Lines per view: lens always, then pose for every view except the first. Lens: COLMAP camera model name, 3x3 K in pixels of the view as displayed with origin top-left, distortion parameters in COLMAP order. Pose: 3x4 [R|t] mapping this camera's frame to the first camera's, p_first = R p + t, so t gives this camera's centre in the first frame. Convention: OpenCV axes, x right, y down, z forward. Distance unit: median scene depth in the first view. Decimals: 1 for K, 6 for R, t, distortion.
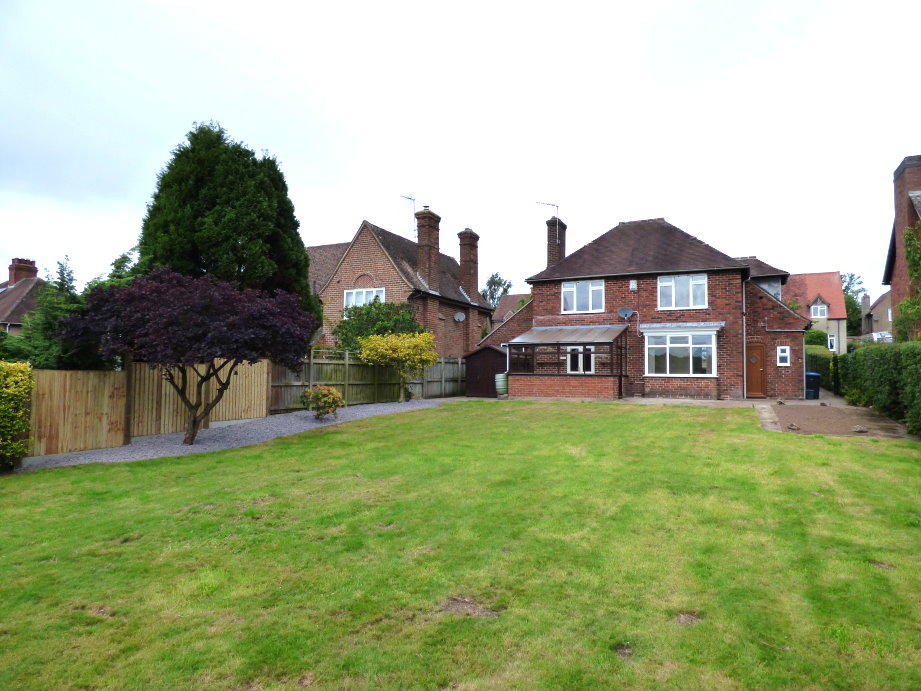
lens RADIAL K [[556.5, 0, 463.3], [0, 556.5, 341.9], [0, 0, 1]] dist [-0.004325, -0.005497]
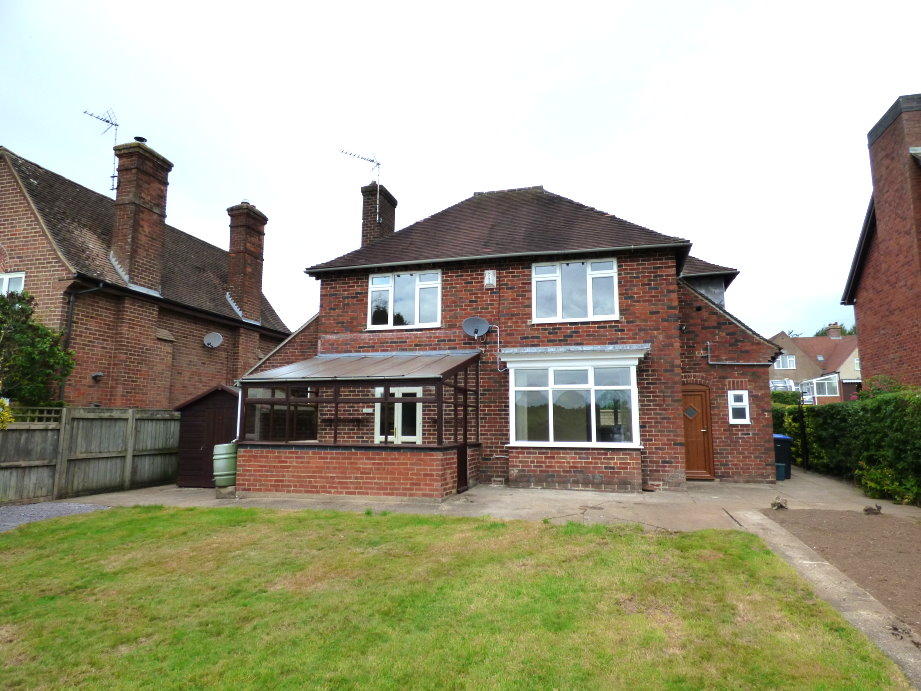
lens RADIAL K [[556.5, 0, 459.9], [0, 556.5, 346.6], [0, 0, 1]] dist [-0.004325, -0.005497]
pose [[0.980665, 0.021878, 0.194468, 0.166288], [-0.005941, 0.996602, -0.082158, 0.011162], [-0.195605, 0.079414, 0.977462, 0.460652]]
